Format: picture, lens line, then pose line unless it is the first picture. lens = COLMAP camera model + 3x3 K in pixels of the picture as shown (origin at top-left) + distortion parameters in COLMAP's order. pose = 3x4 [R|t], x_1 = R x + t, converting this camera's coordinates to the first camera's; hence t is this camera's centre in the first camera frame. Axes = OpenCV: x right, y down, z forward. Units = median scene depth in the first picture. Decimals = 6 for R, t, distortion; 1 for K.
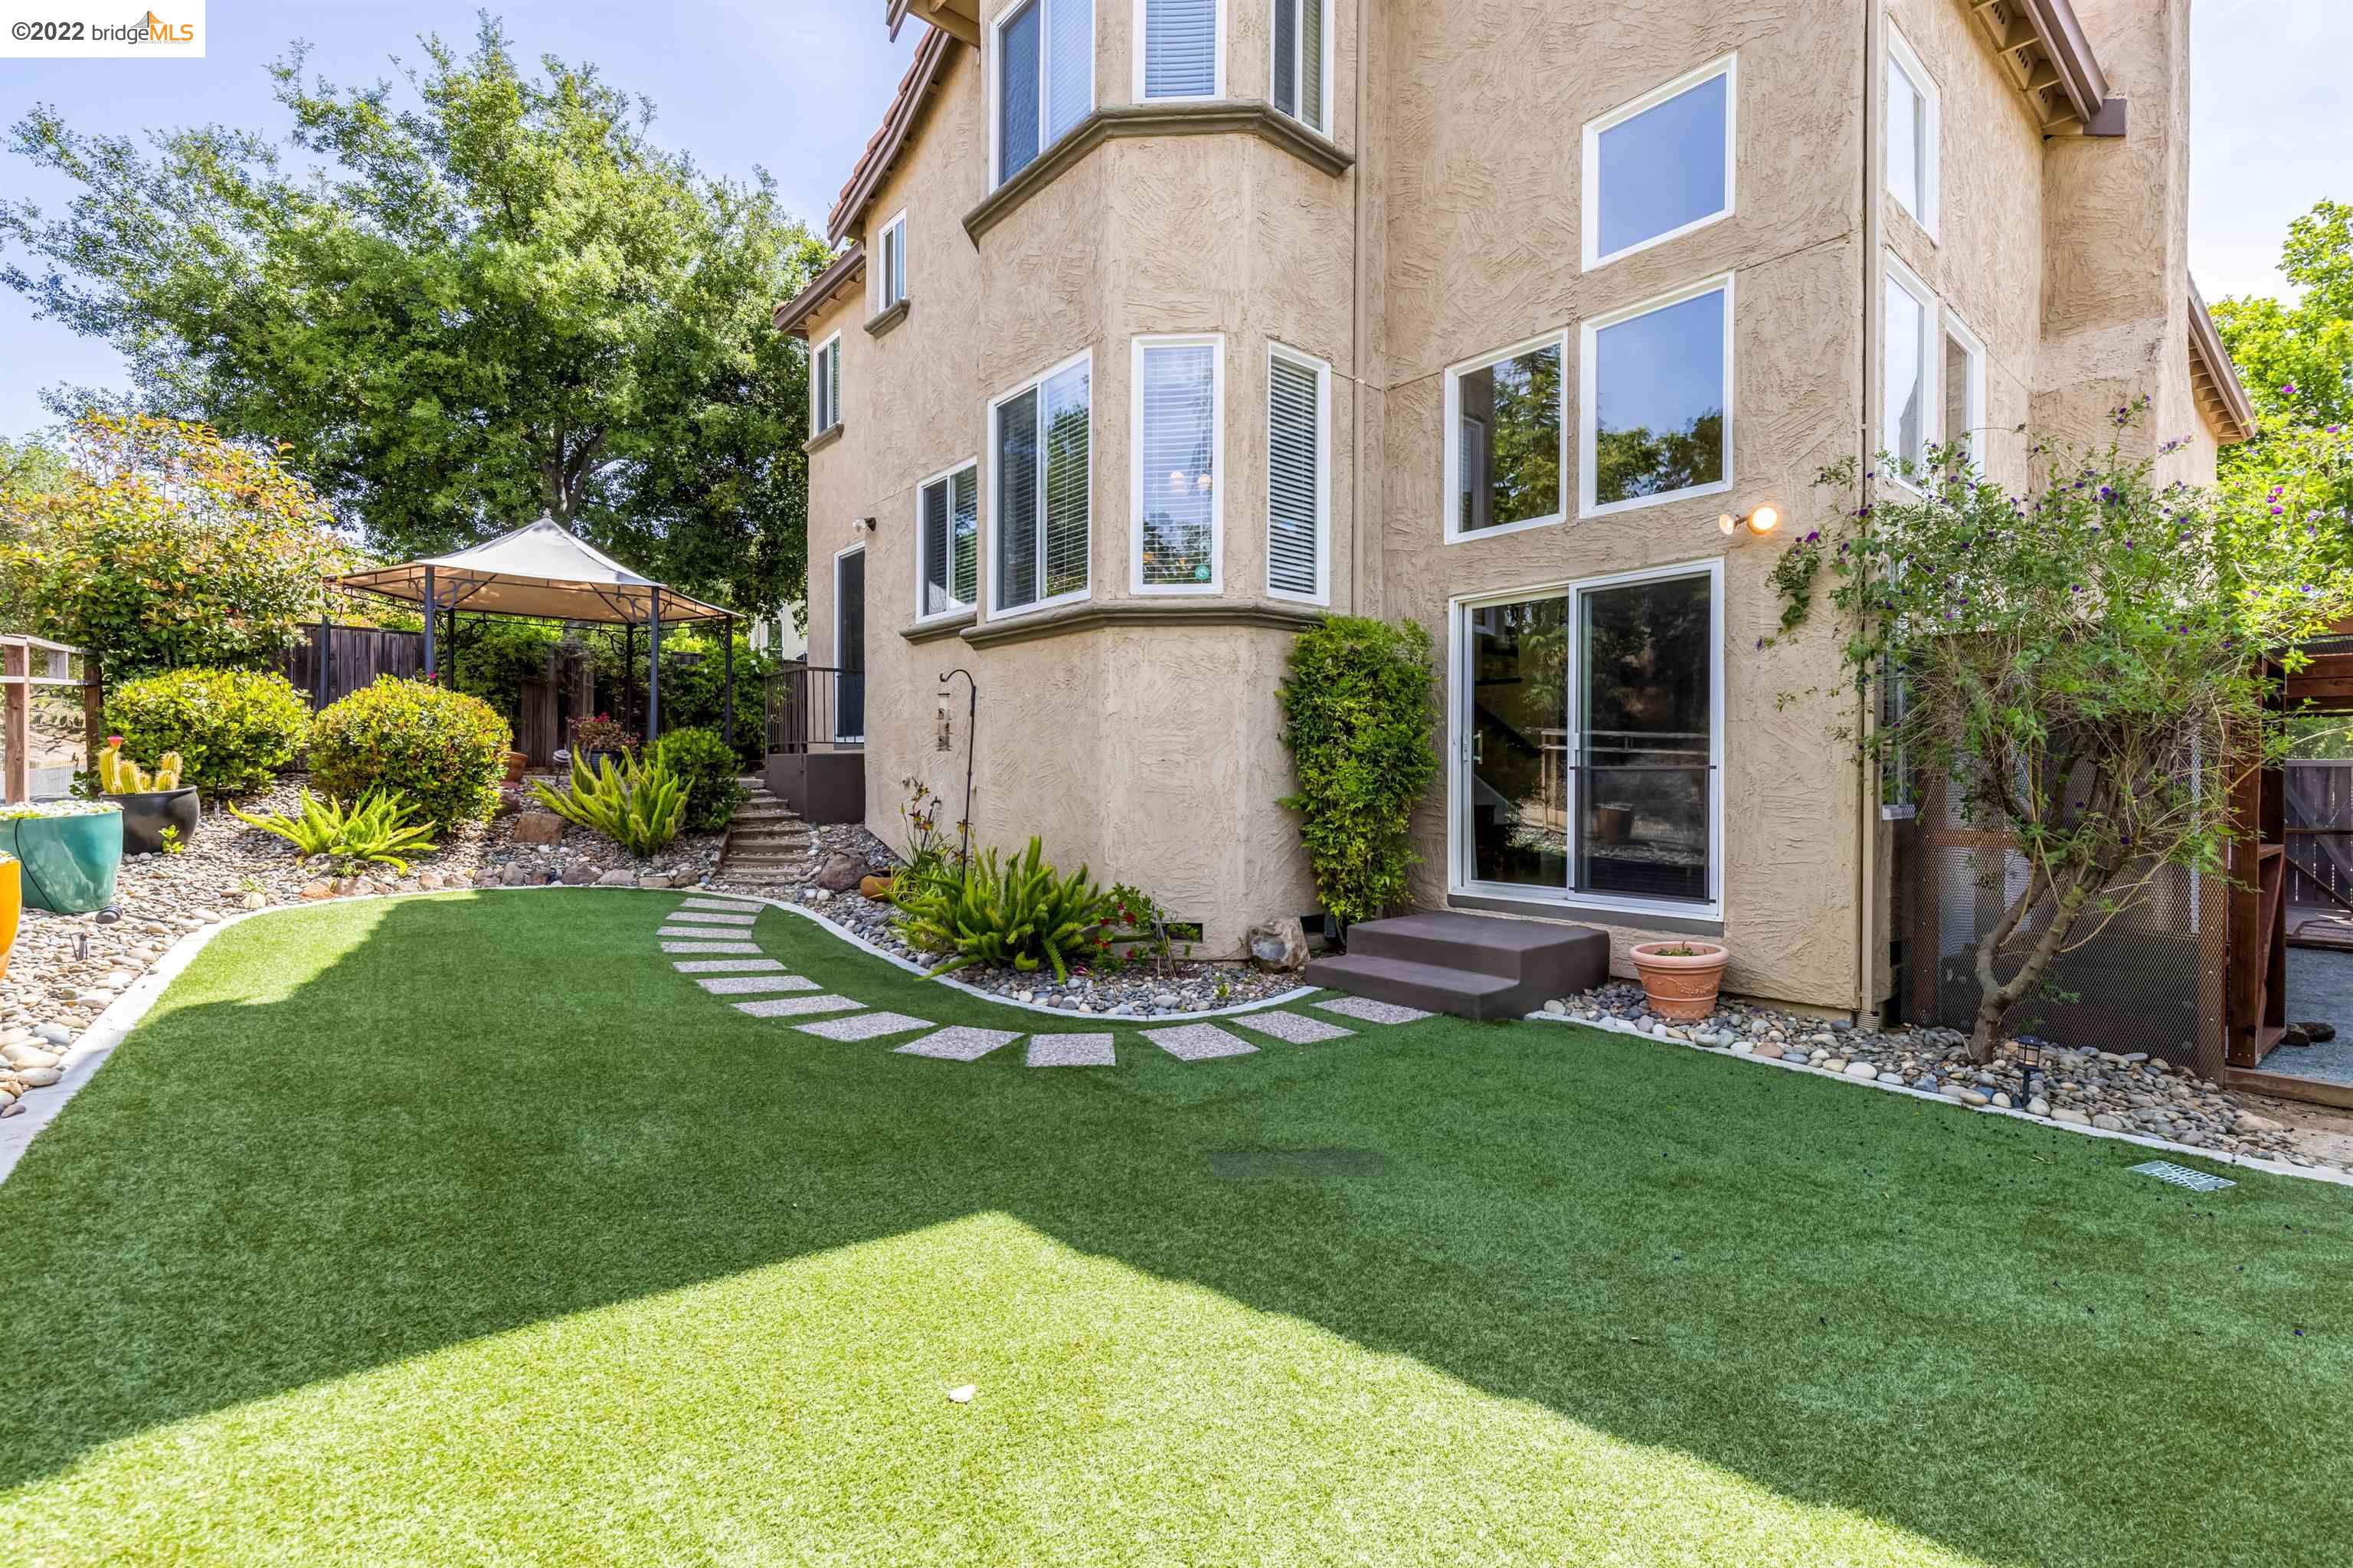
lens RADIAL K [[1063.6, 0, 1193.8], [0, 1063.6, 777.2], [0, 0, 1]] dist [0.005276, -0.001671]
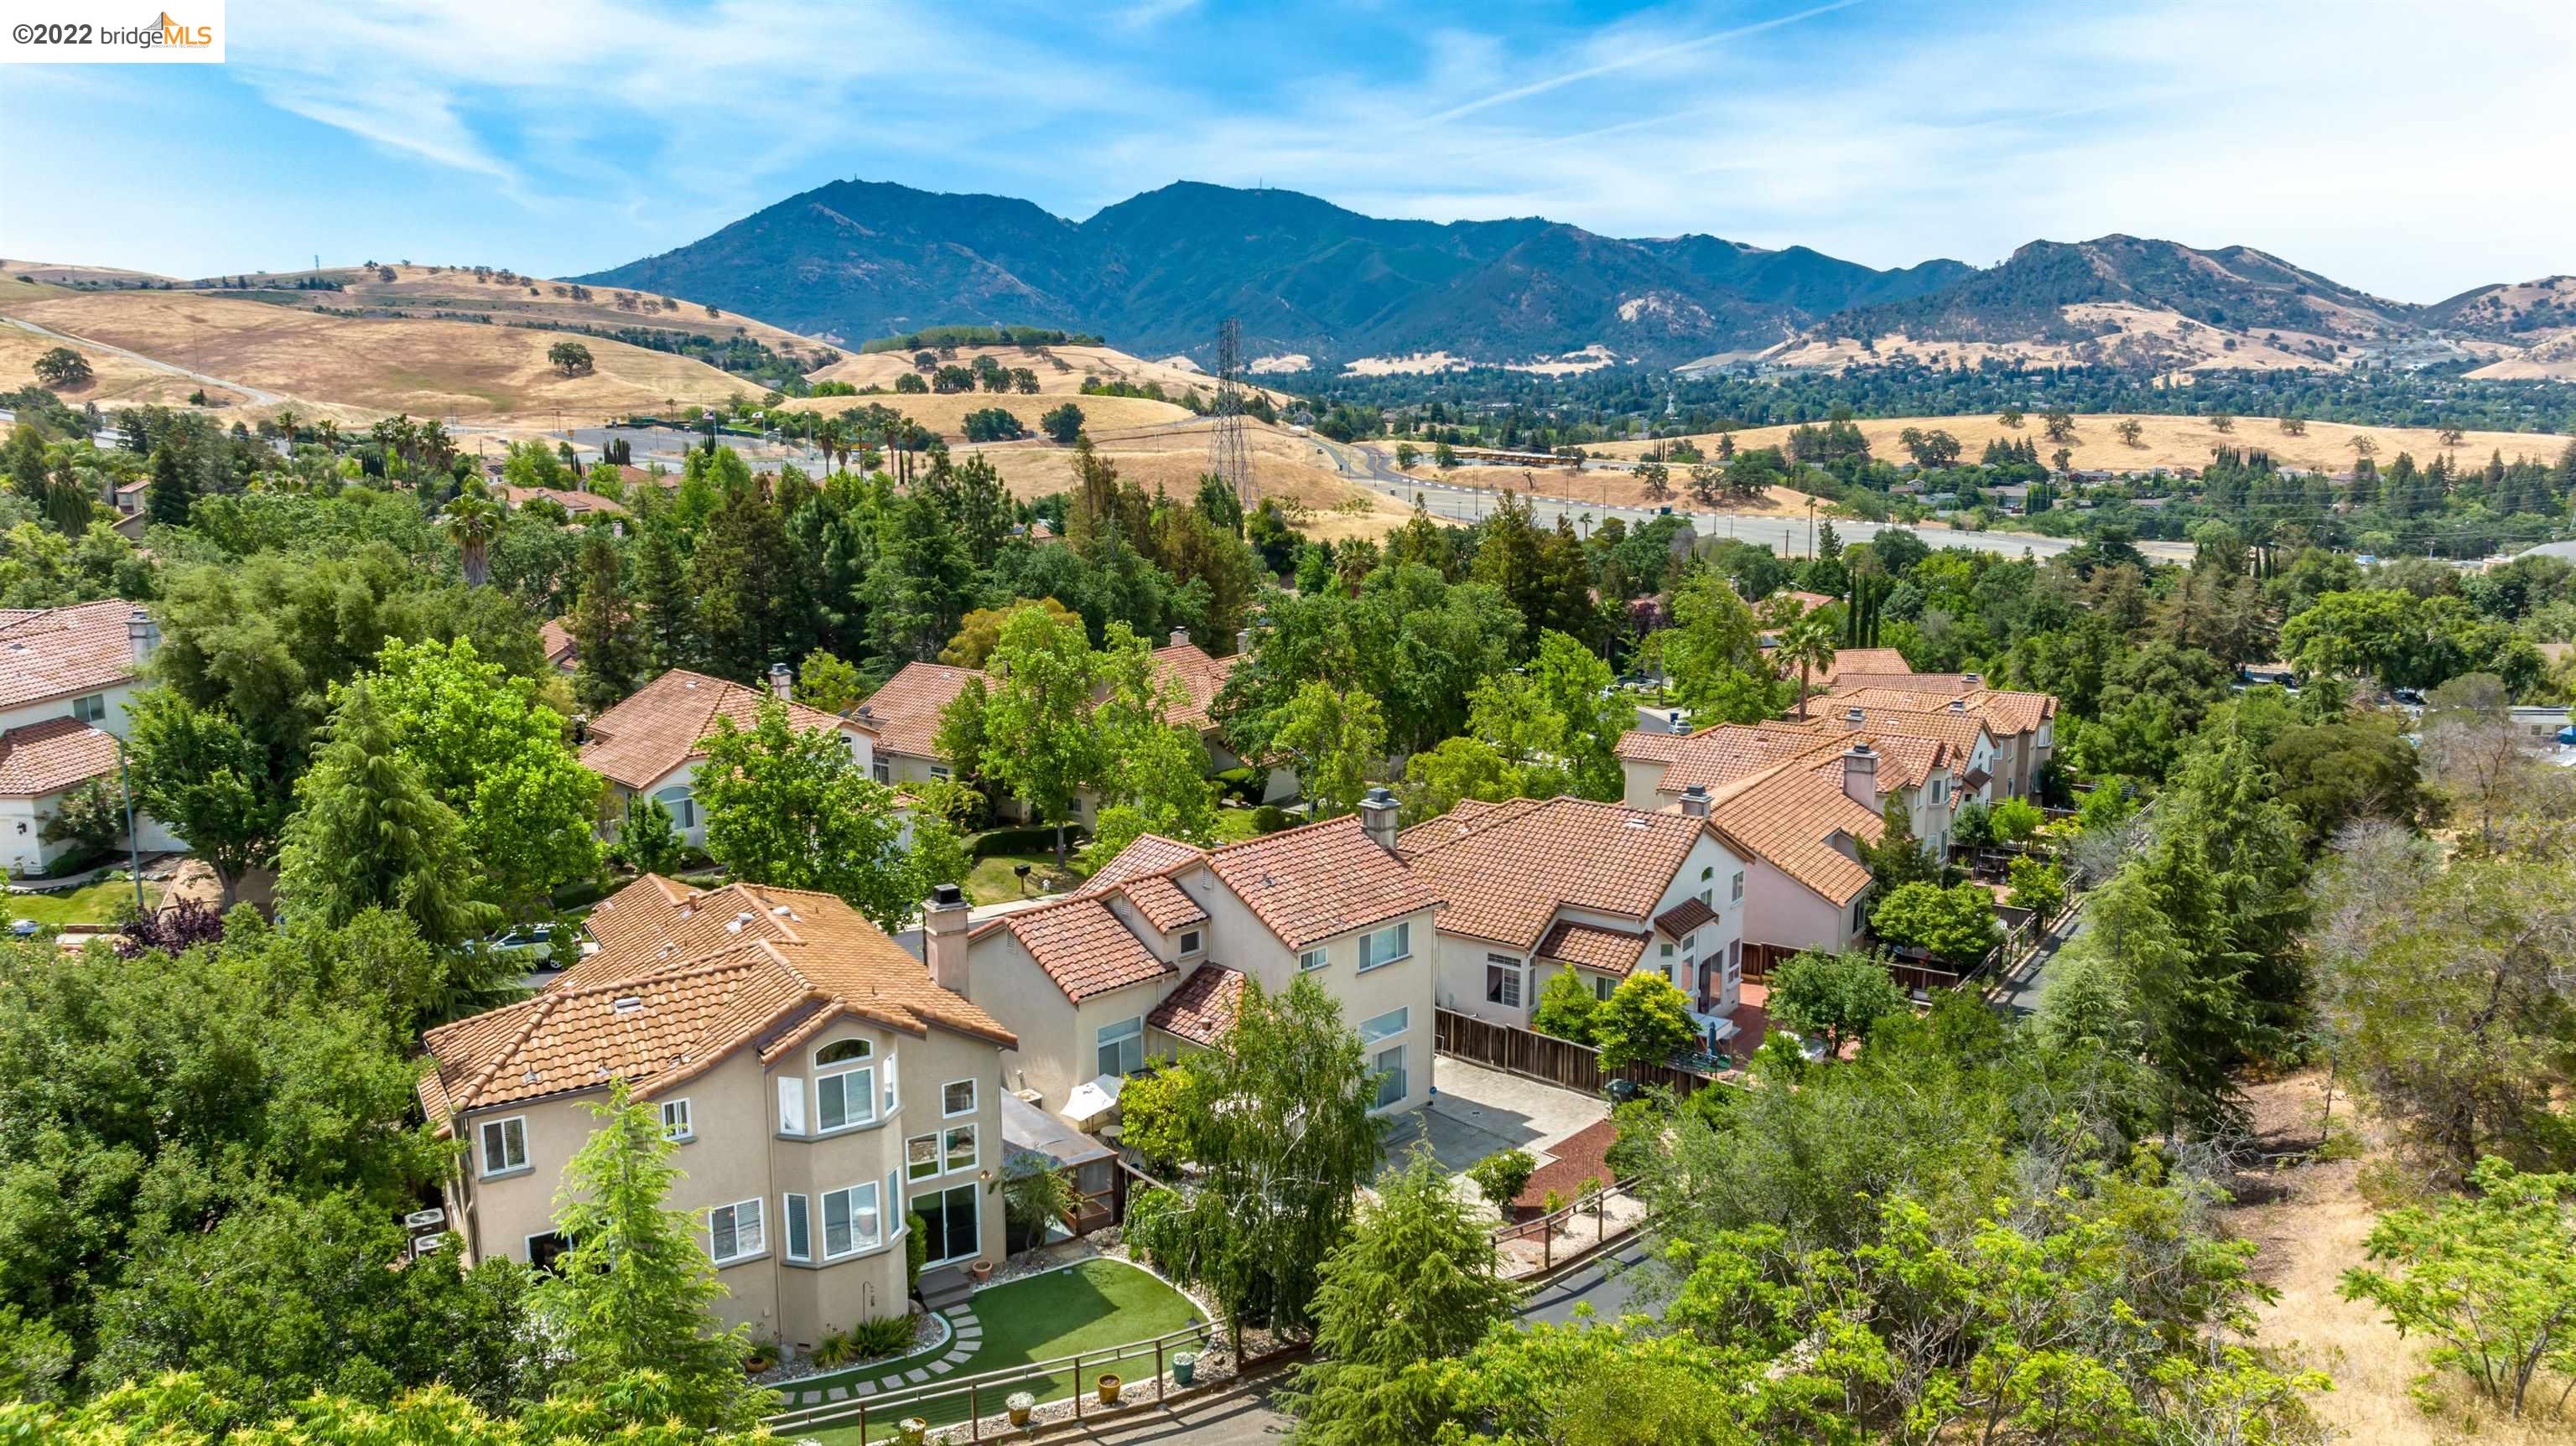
lens RADIAL K [[1802.2, 0, 1288.4], [0, 1802.2, 705.9], [0, 0, 1]] dist [0.000676, 0.023801]
pose [[0.168418, -0.182633, 0.968649, -4.199125], [0.005470, 0.982844, 0.184359, -2.376292], [-0.985700, -0.025751, 0.166528, -1.023365]]
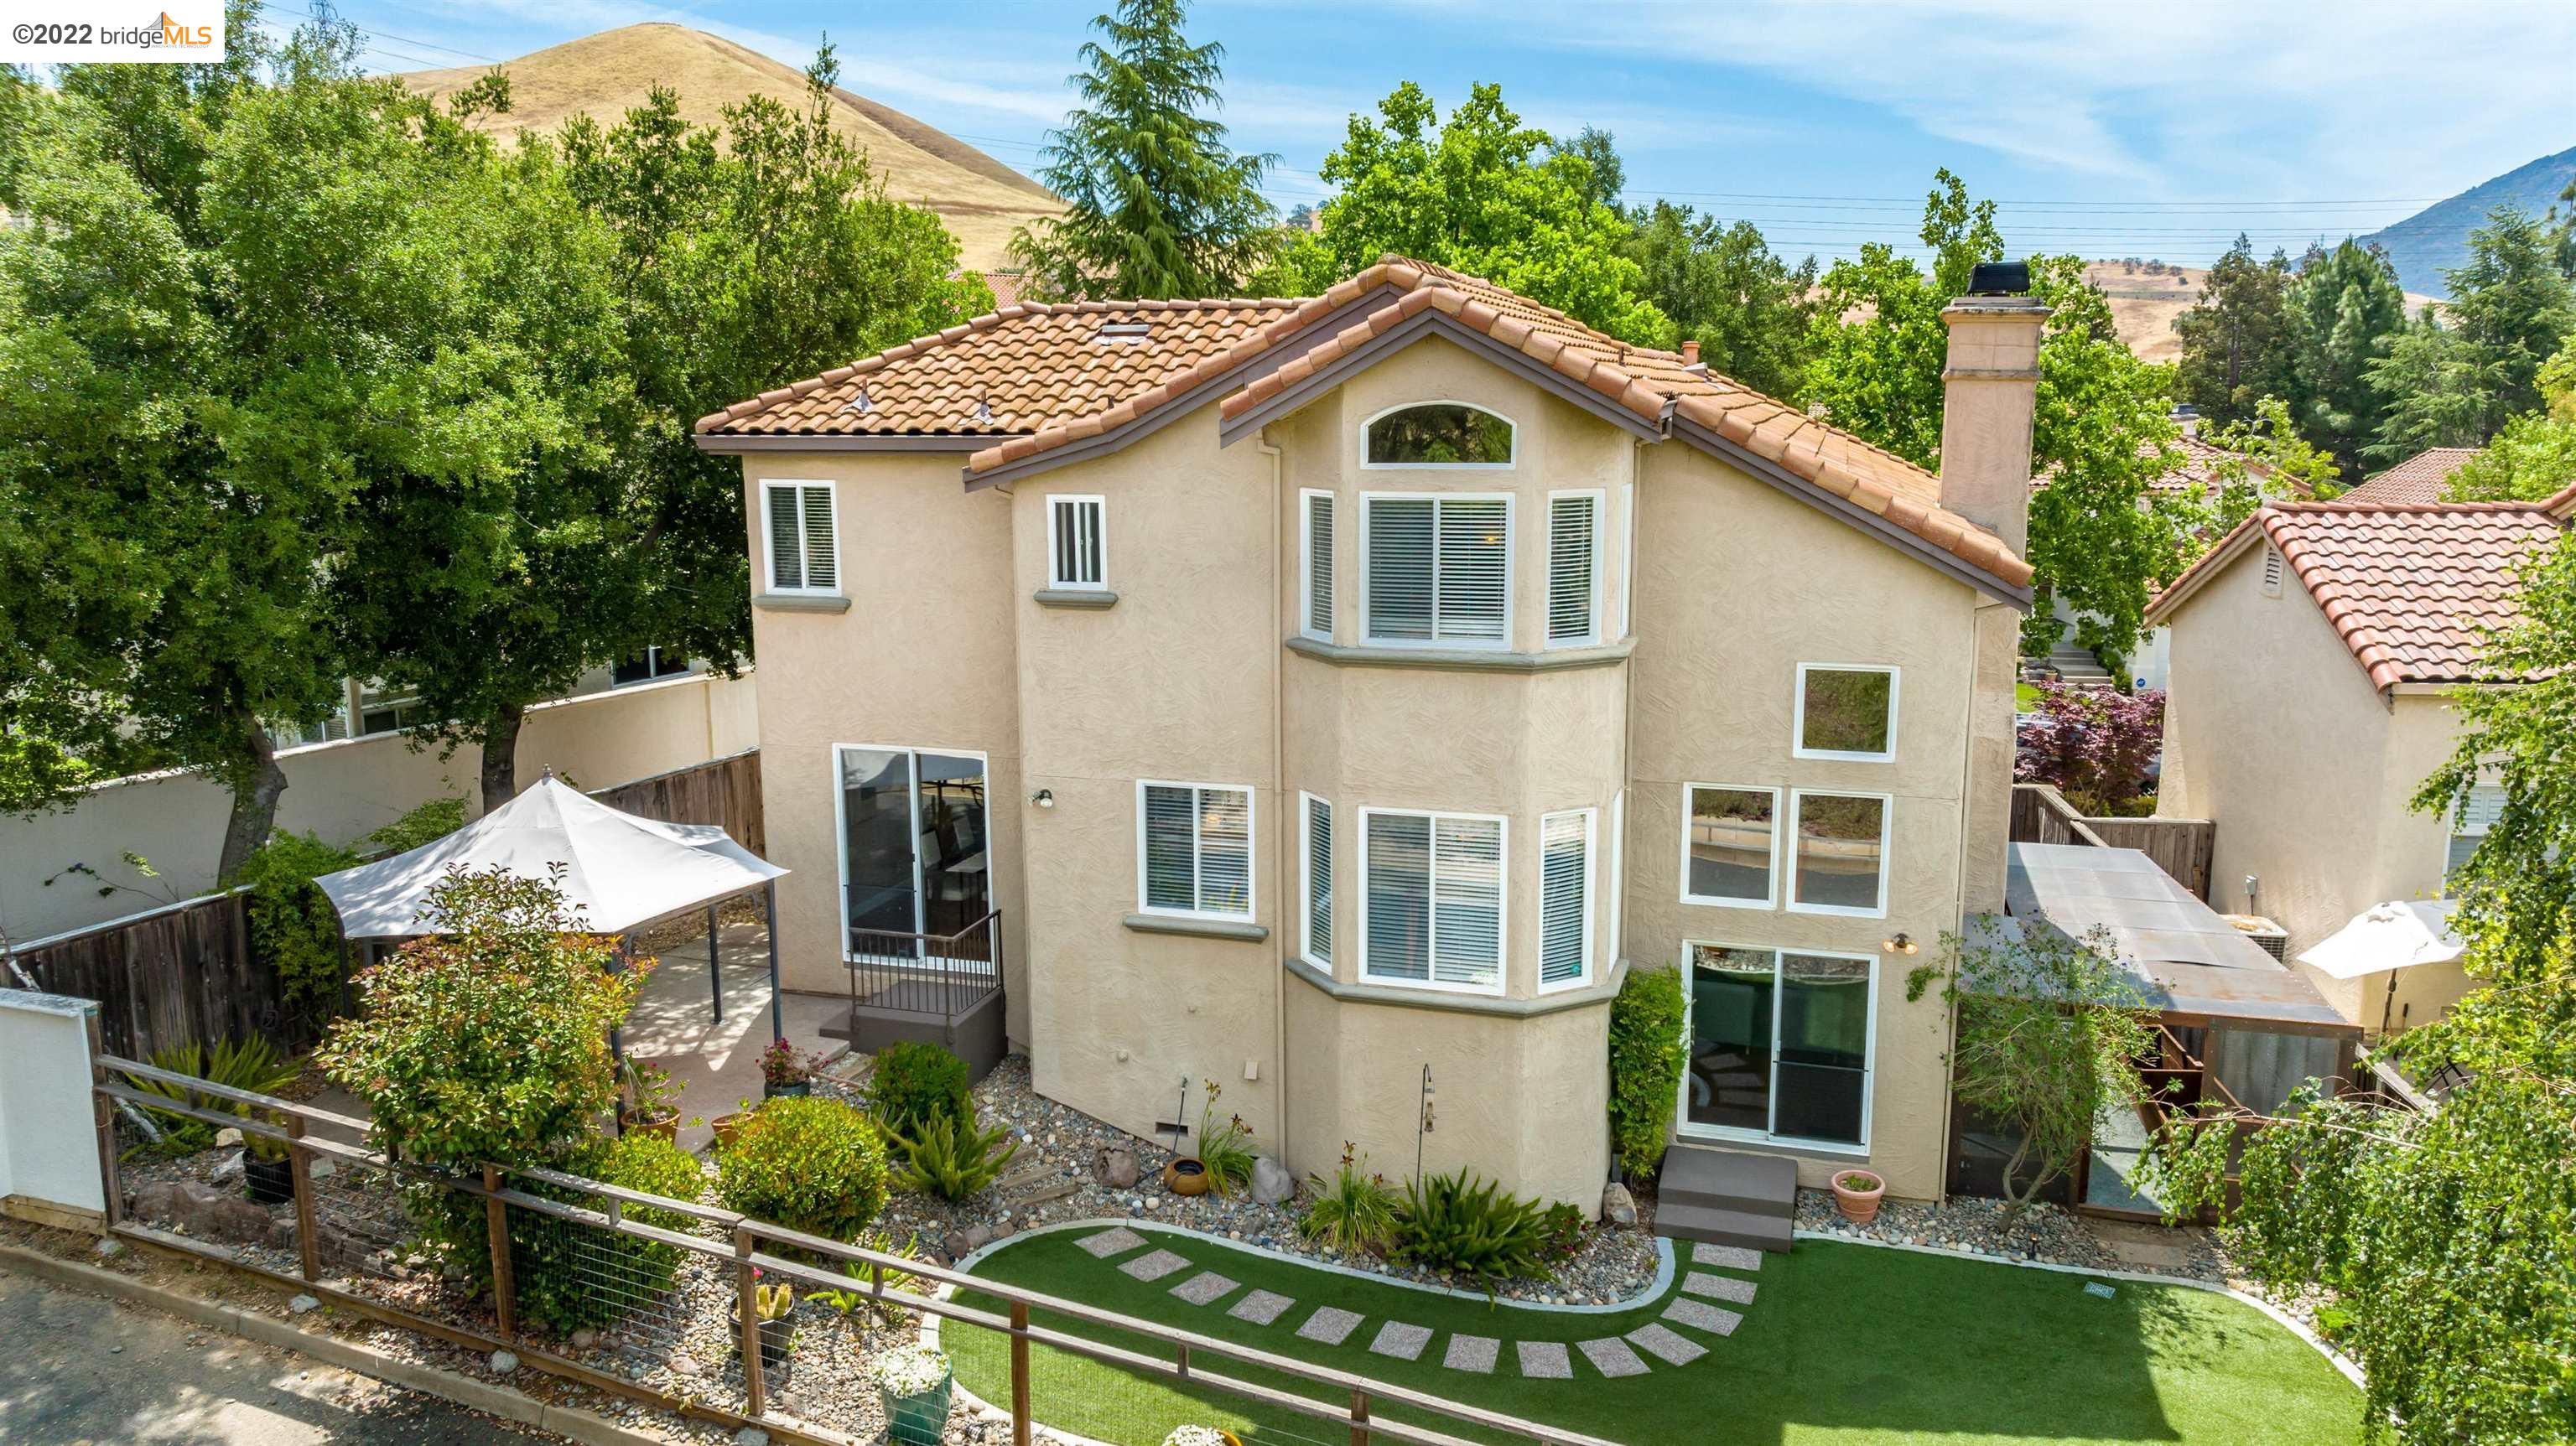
lens RADIAL K [[1802.2, 0, 1287.0], [0, 1802.2, 711.2], [0, 0, 1]] dist [0.000676, 0.023801]
pose [[0.847061, -0.102239, 0.521569, -1.158061], [0.009295, 0.984024, 0.177795, -0.725186], [-0.531414, -0.145755, 0.834479, -0.560713]]
